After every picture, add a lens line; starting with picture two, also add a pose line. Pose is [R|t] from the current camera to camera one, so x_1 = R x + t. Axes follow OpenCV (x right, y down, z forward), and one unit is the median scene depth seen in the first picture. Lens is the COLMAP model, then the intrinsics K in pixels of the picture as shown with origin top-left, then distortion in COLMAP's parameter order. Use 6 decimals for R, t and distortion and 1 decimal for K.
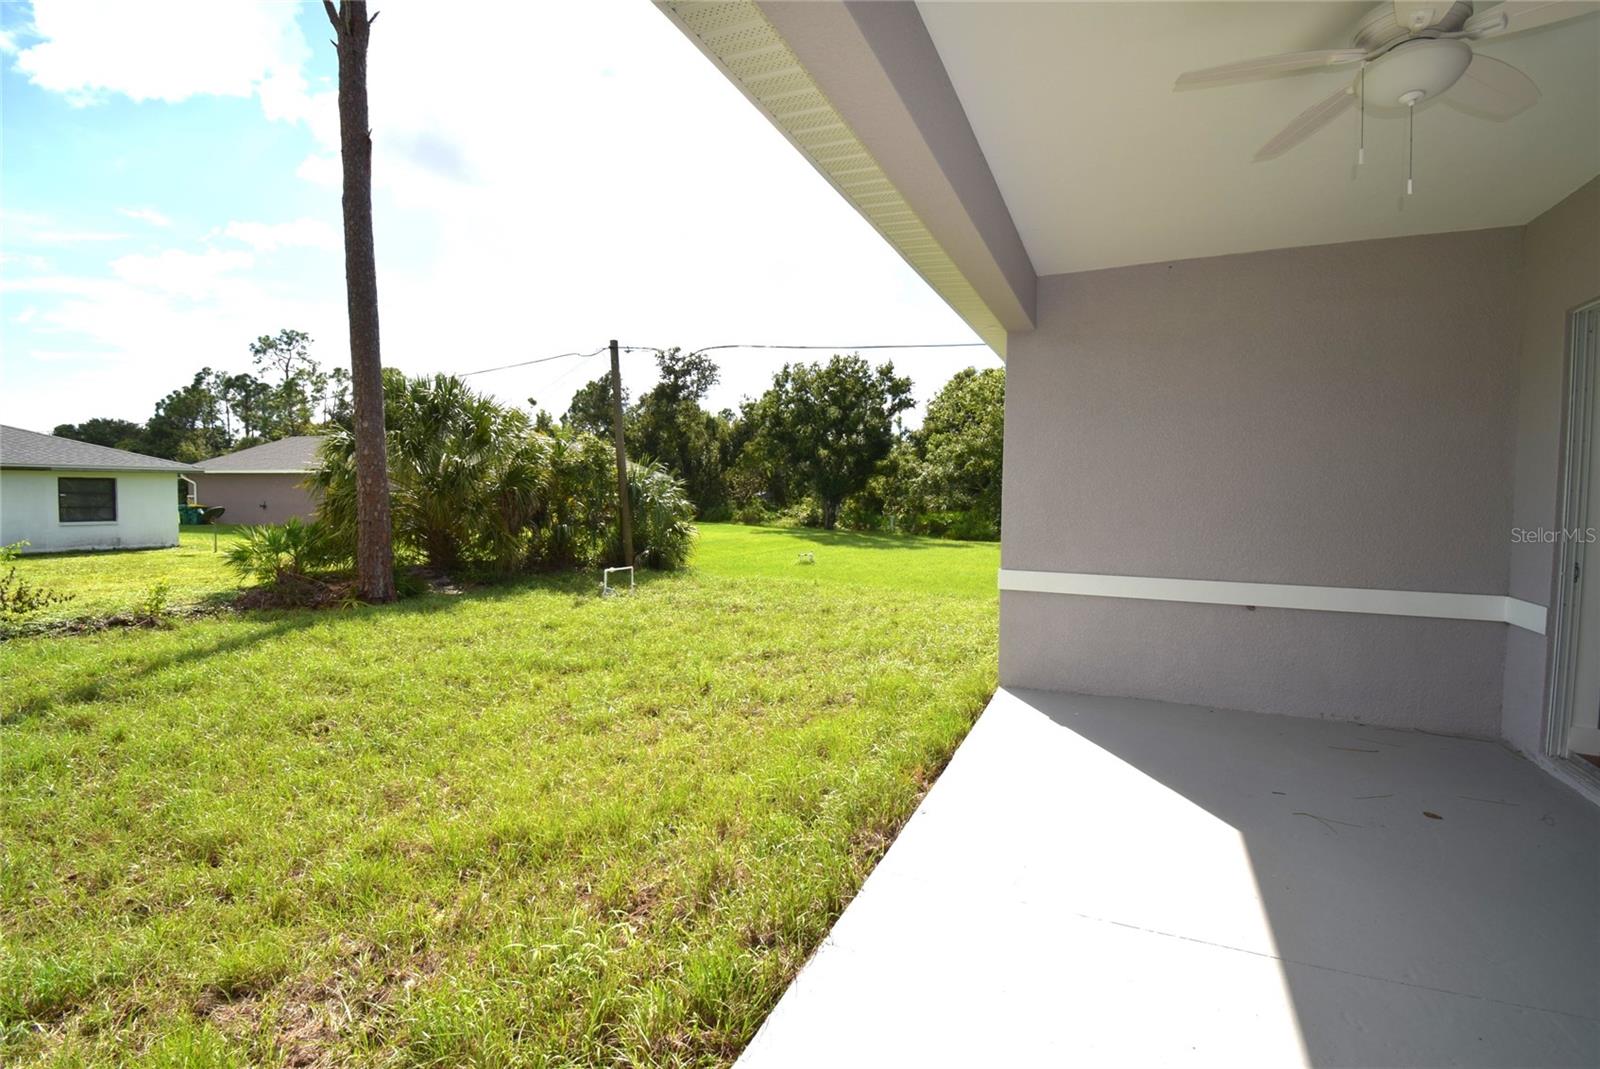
lens RADIAL K [[710.6, 0, 808.1], [0, 710.6, 529.6], [0, 0, 1]] dist [0.019115, -0.024496]
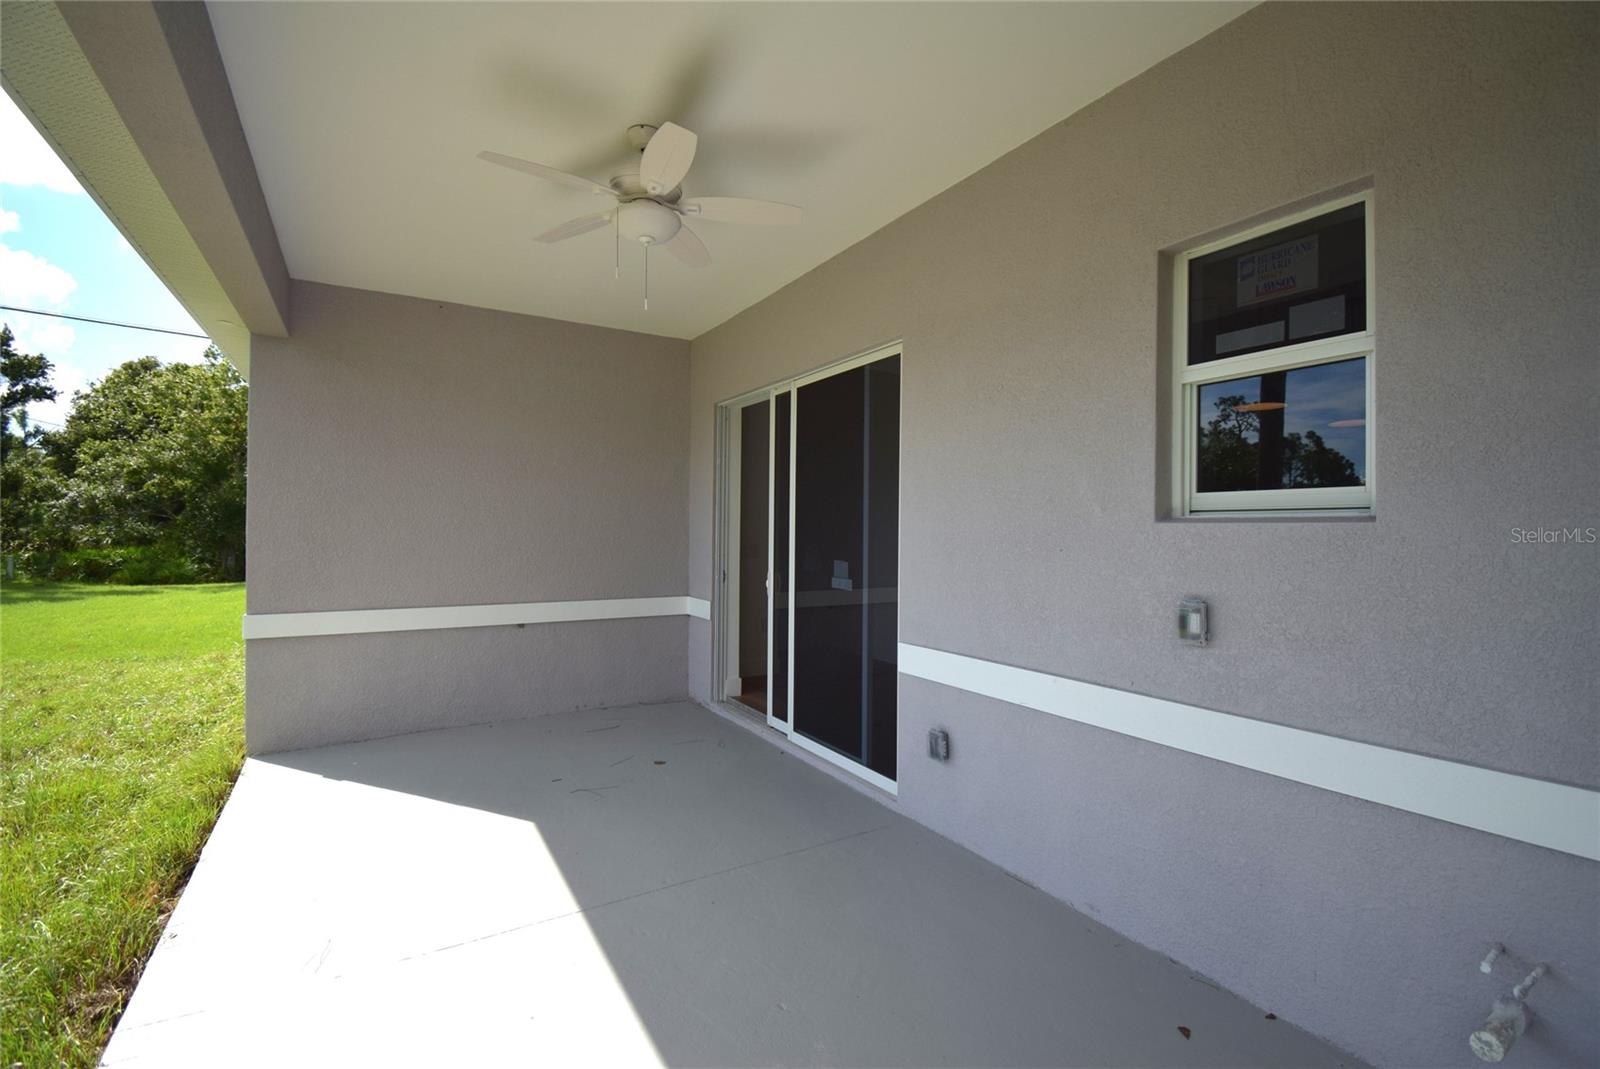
lens RADIAL K [[710.6, 0, 808.1], [0, 710.6, 529.6], [0, 0, 1]] dist [0.019115, -0.024496]
pose [[0.560969, -0.004380, 0.827826, -0.007075], [0.038773, 0.999028, -0.020988, -0.000103], [-0.826929, 0.043870, 0.560593, -0.001435]]
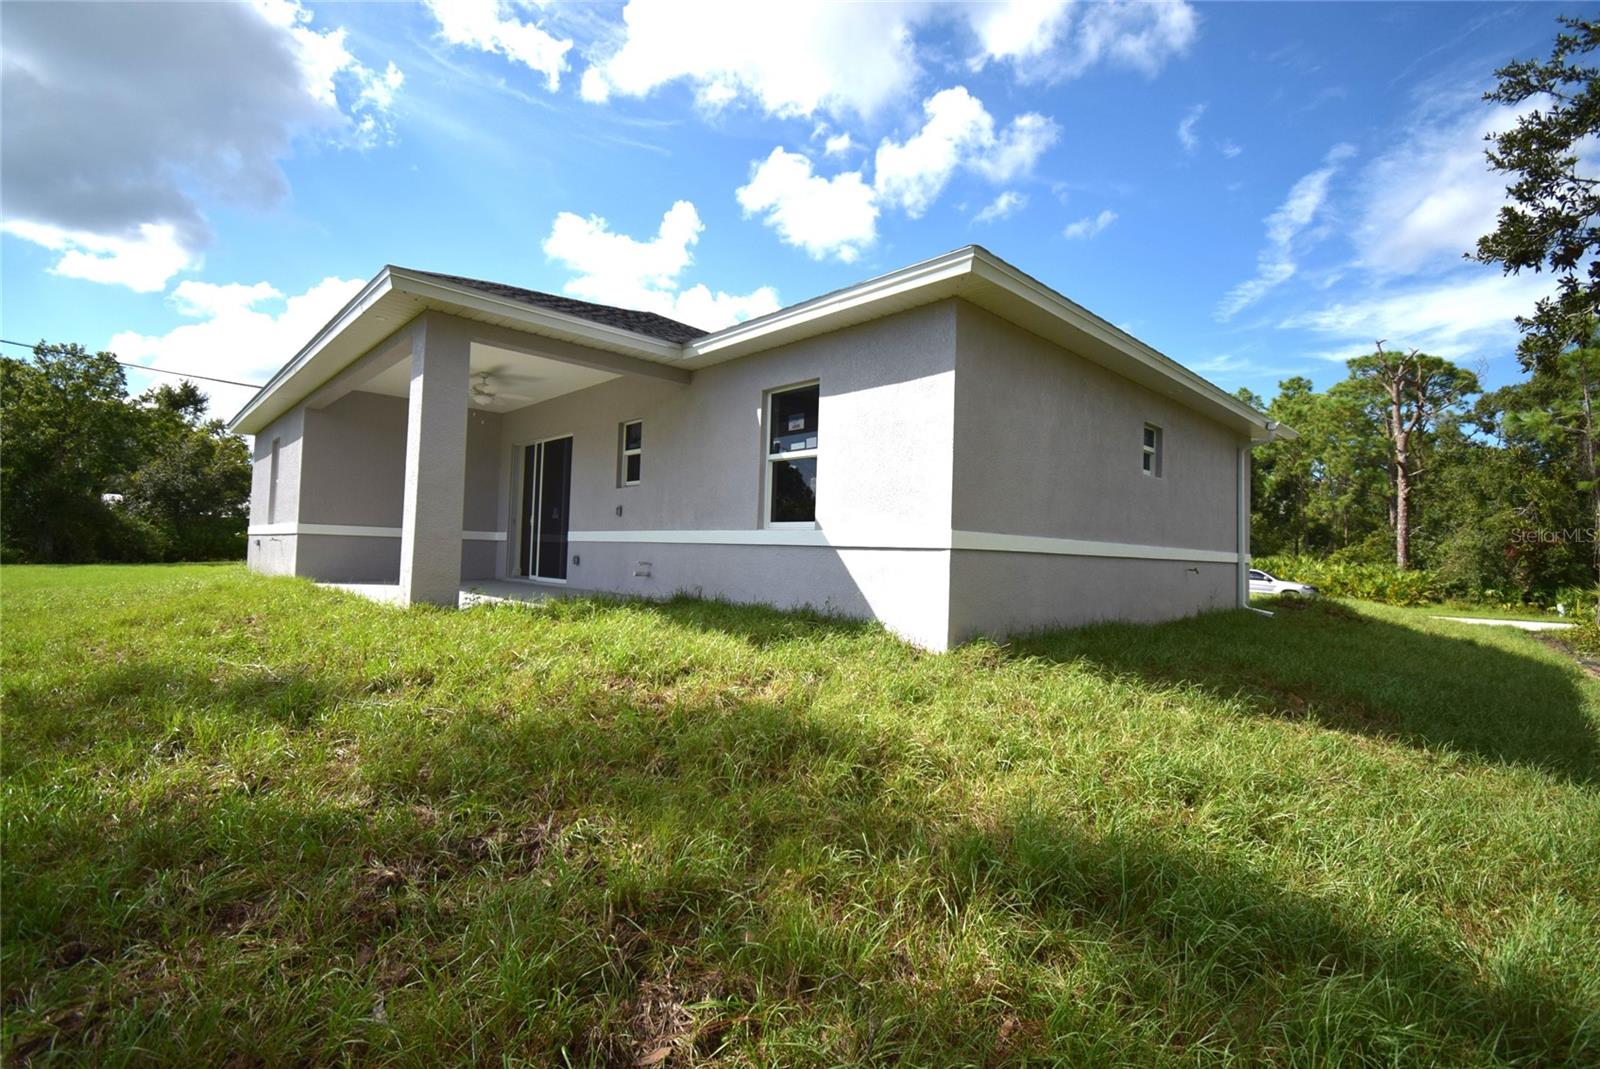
lens RADIAL K [[710.6, 0, 808.1], [0, 710.6, 529.6], [0, 0, 1]] dist [0.019115, -0.024496]
pose [[0.361193, 0.034375, 0.931857, -0.158970], [0.019610, 0.998819, -0.044446, 0.028048], [-0.932285, 0.034327, 0.360093, -0.155576]]
